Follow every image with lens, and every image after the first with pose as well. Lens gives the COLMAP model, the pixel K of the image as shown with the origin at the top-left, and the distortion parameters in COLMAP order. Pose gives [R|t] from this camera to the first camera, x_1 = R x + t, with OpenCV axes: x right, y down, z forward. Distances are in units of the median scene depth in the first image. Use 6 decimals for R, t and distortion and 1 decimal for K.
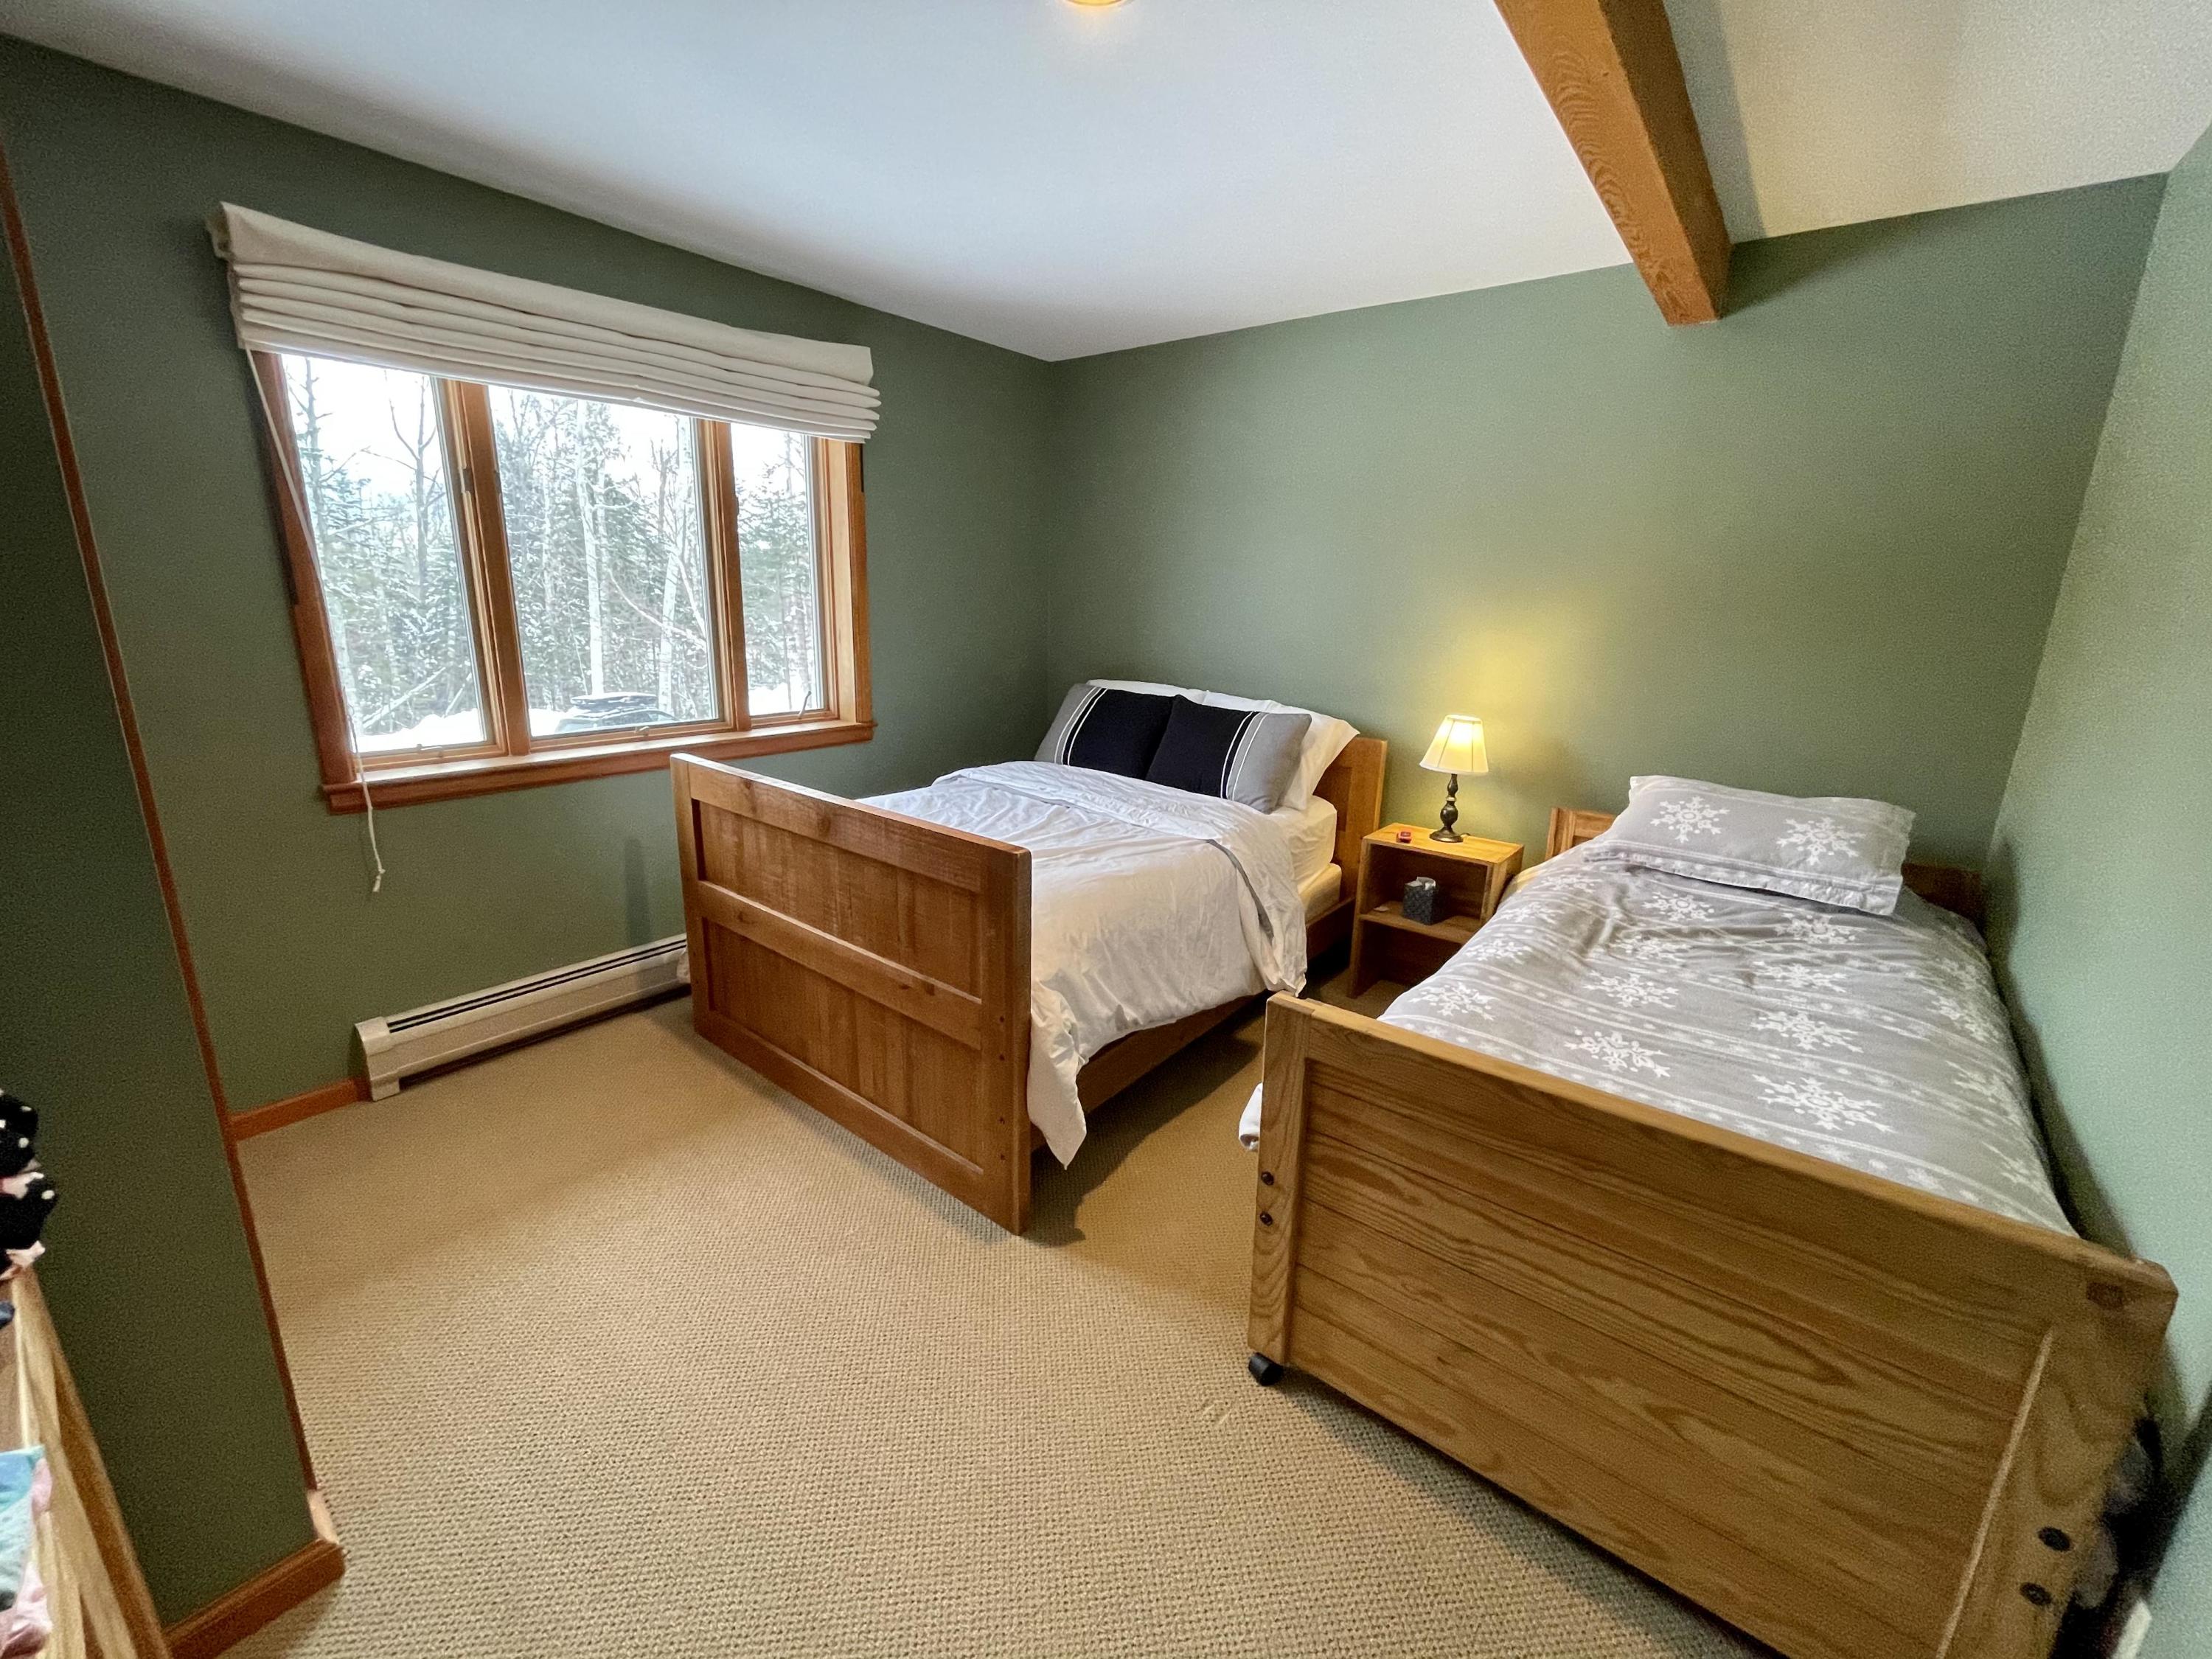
lens RADIAL K [[902.9, 0, 1101.2], [0, 902.9, 824.6], [0, 0, 1]] dist [-0.003899, 0.002358]
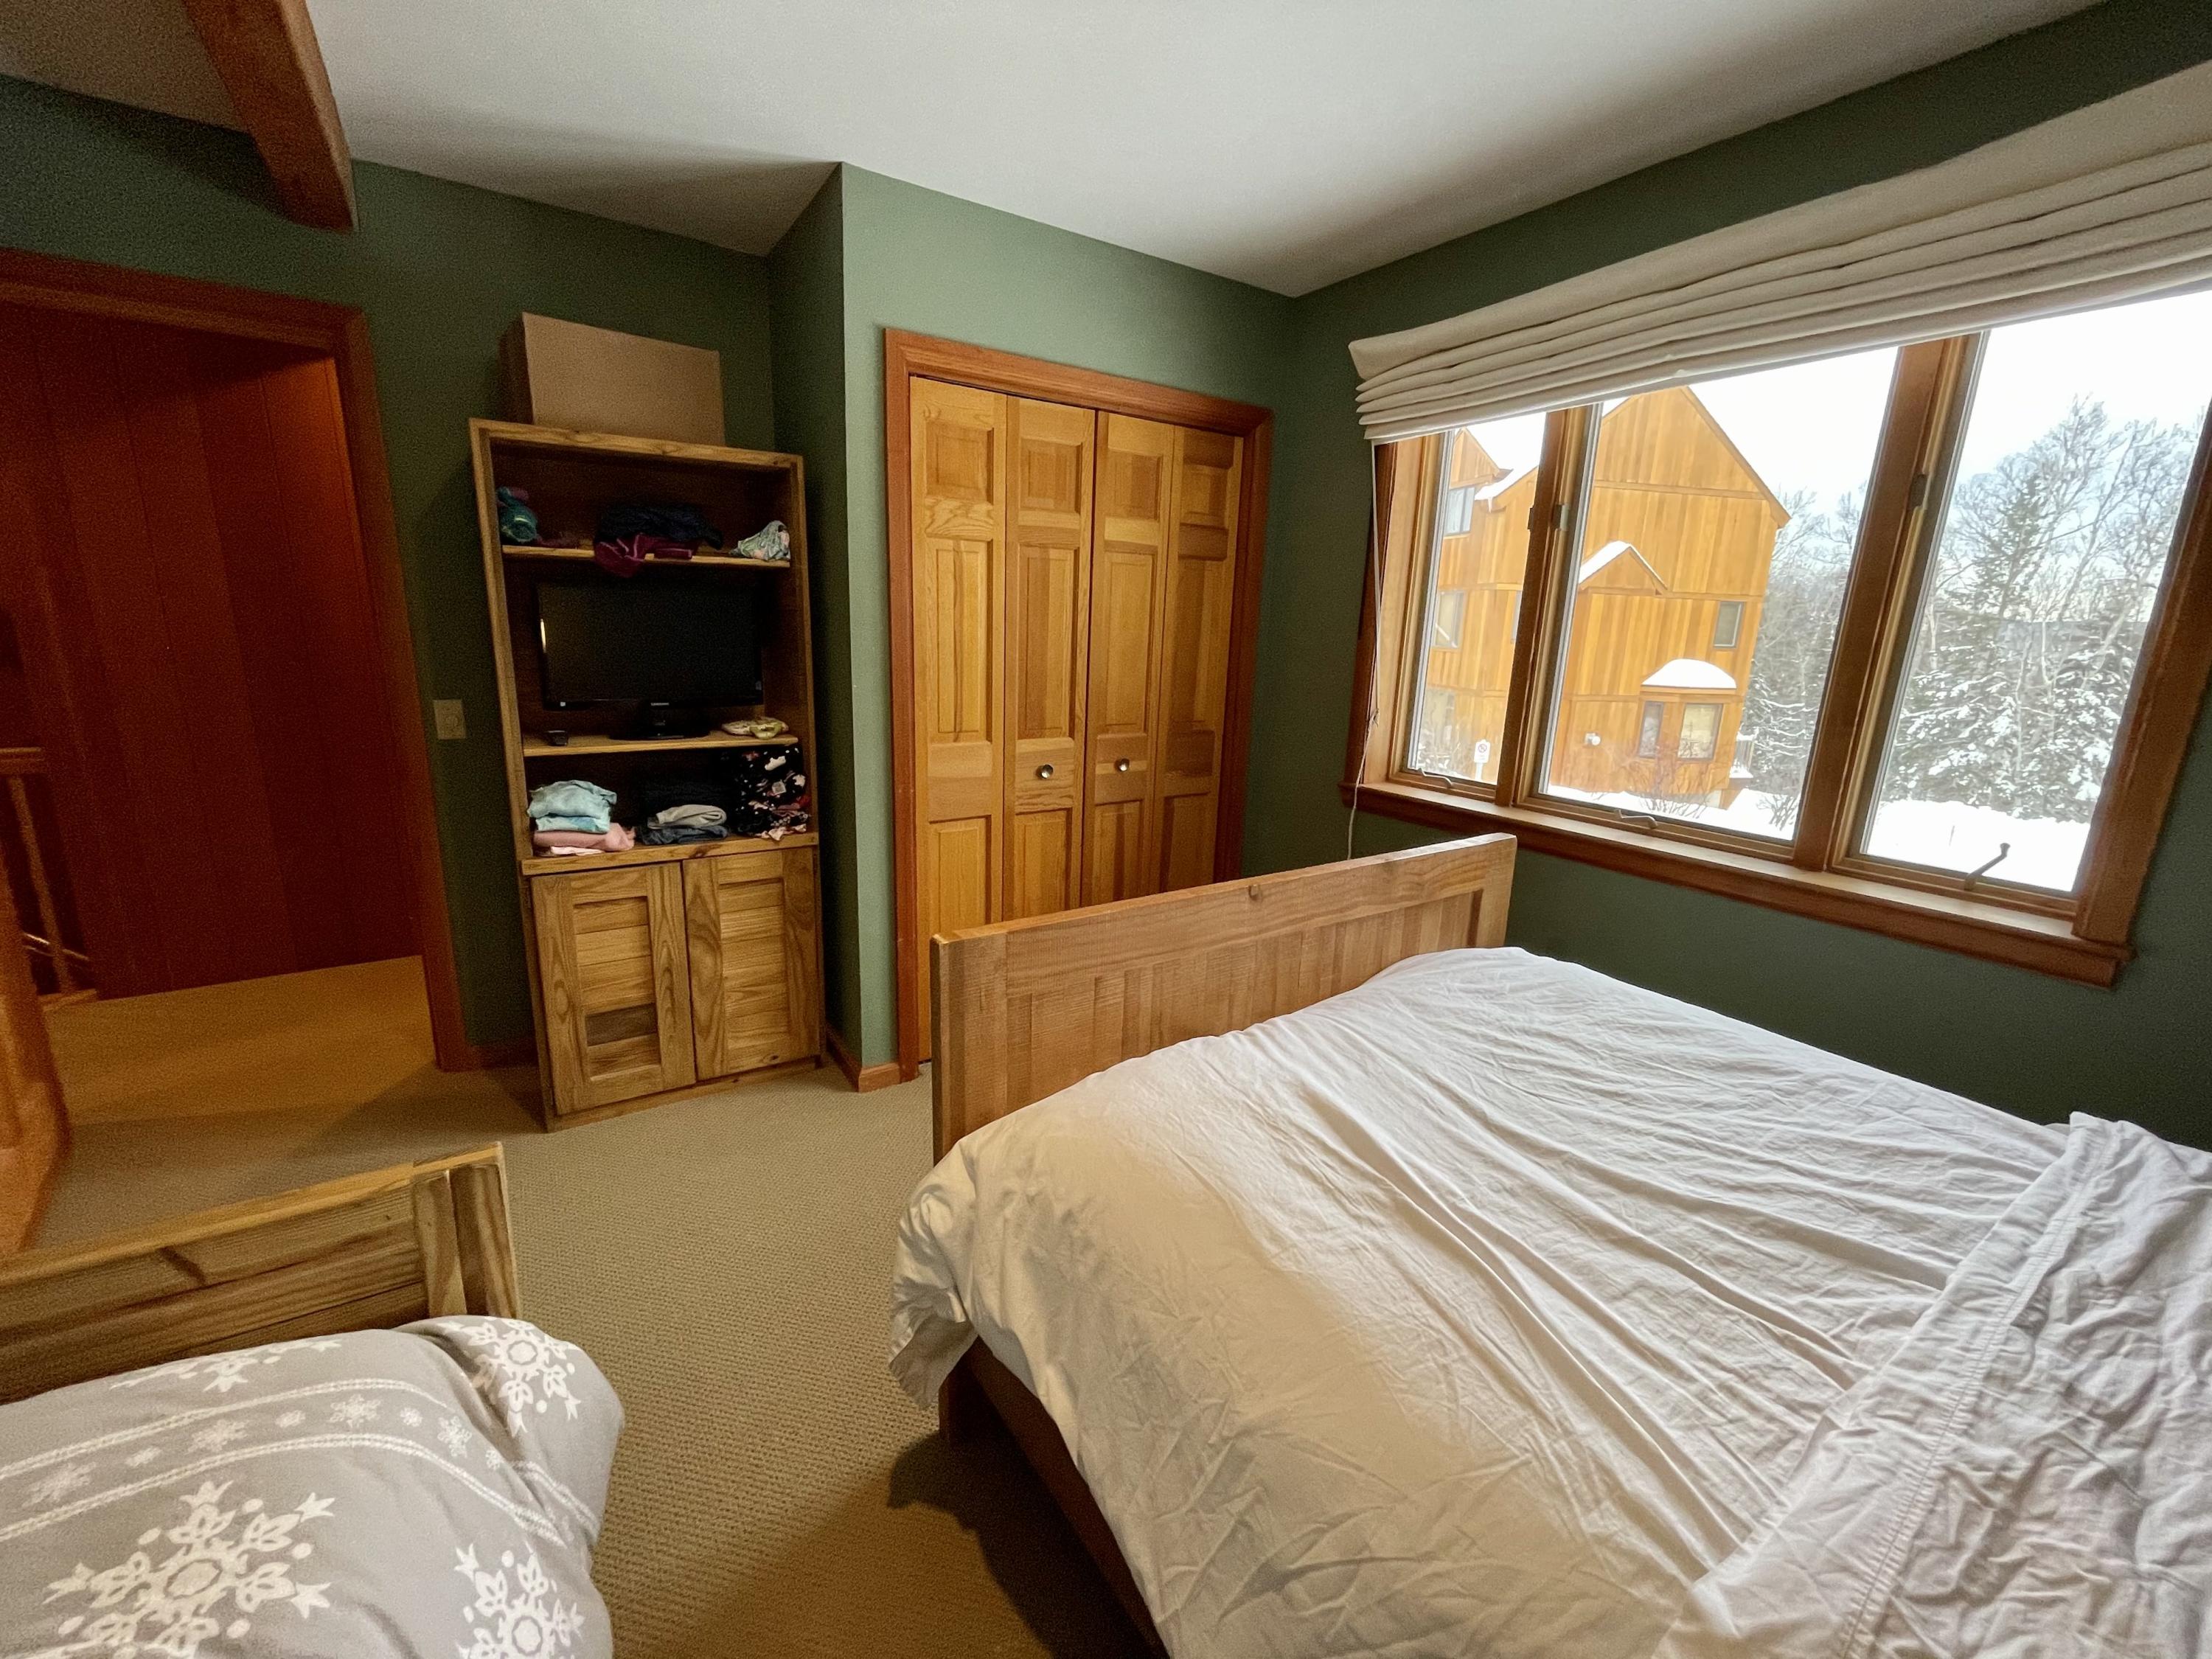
lens RADIAL K [[902.9, 0, 1100.8], [0, 902.9, 832.0], [0, 0, 1]] dist [-0.003899, 0.002358]
pose [[-0.323079, 0.178638, -0.929359, 0.371079], [-0.270292, 0.923700, 0.271514, -0.197845], [0.906952, 0.338919, -0.250144, 0.879638]]
